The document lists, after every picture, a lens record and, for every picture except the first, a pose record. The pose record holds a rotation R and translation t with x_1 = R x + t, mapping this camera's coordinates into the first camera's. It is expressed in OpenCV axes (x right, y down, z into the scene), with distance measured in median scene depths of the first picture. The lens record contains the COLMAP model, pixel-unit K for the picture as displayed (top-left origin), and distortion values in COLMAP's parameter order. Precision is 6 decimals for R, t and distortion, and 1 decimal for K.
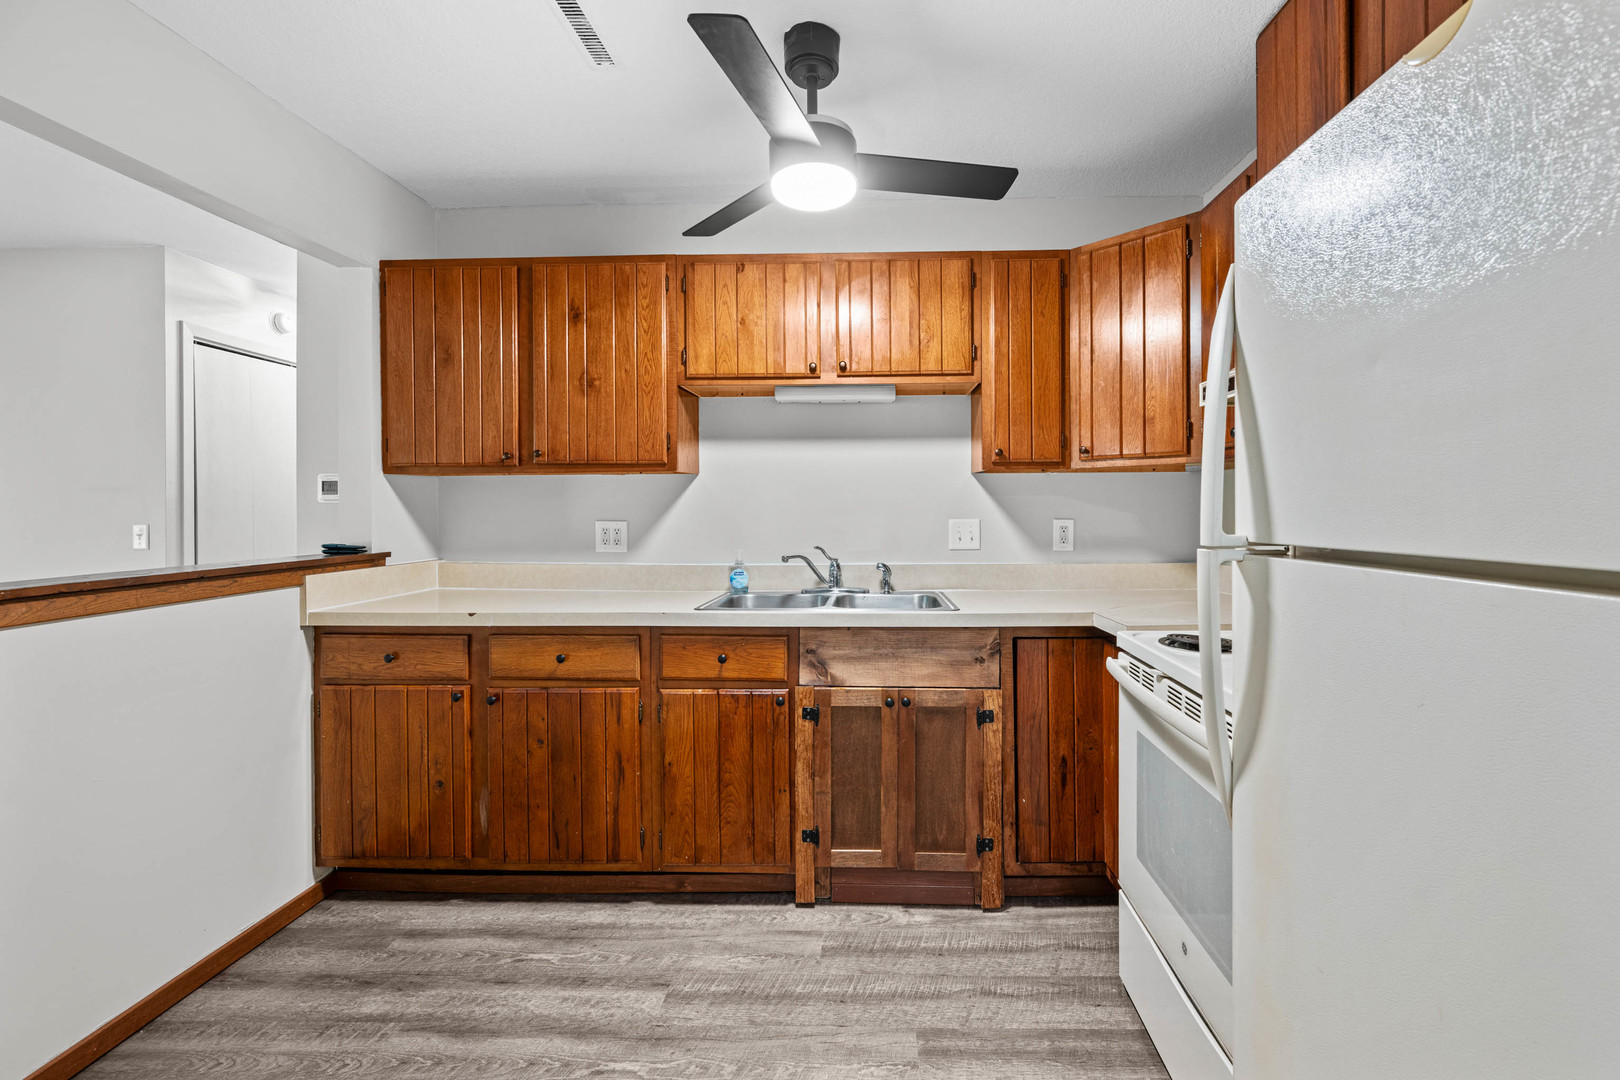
lens RADIAL K [[682.5, 0, 854.0], [0, 682.5, 507.6], [0, 0, 1]] dist [-0.001008, -0.000123]
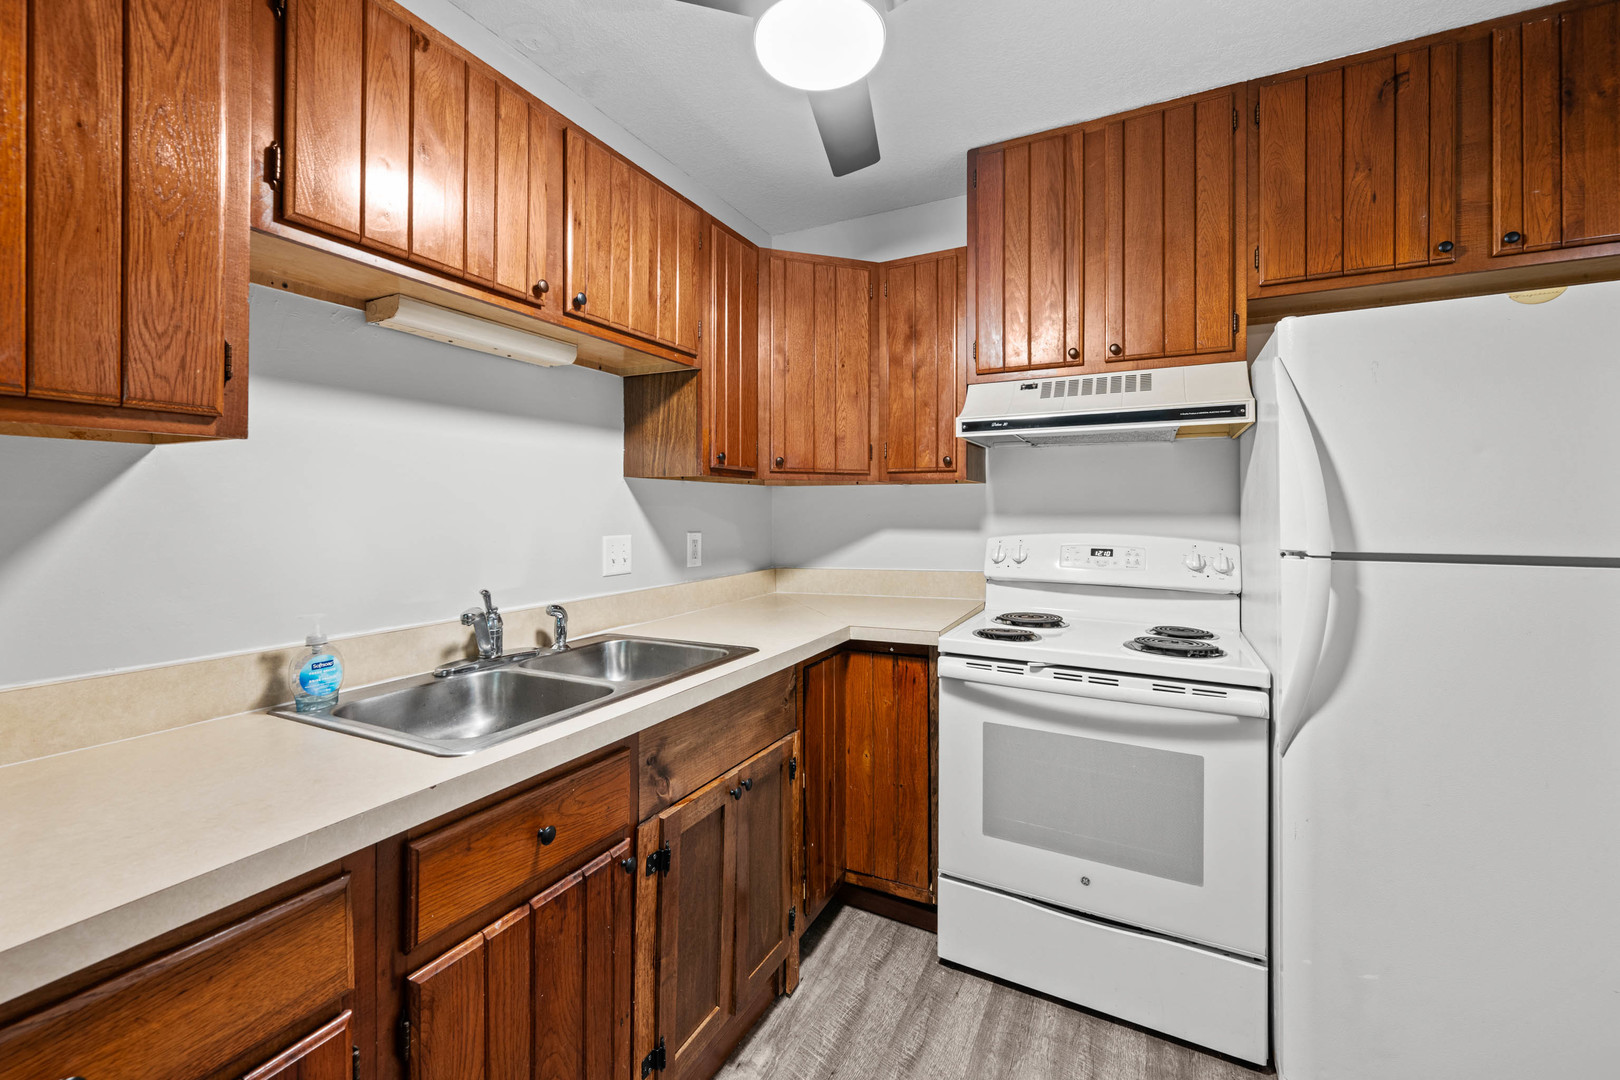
lens RADIAL K [[654.3, 0, 807.5], [0, 654.3, 508.7], [0, 0, 1]] dist [-0.000544, 0.000076]
pose [[0.436546, 0.008154, 0.899645, -0.535530], [-0.006675, 0.999961, -0.005824, -0.013600], [-0.899657, -0.003463, 0.436584, 0.618390]]
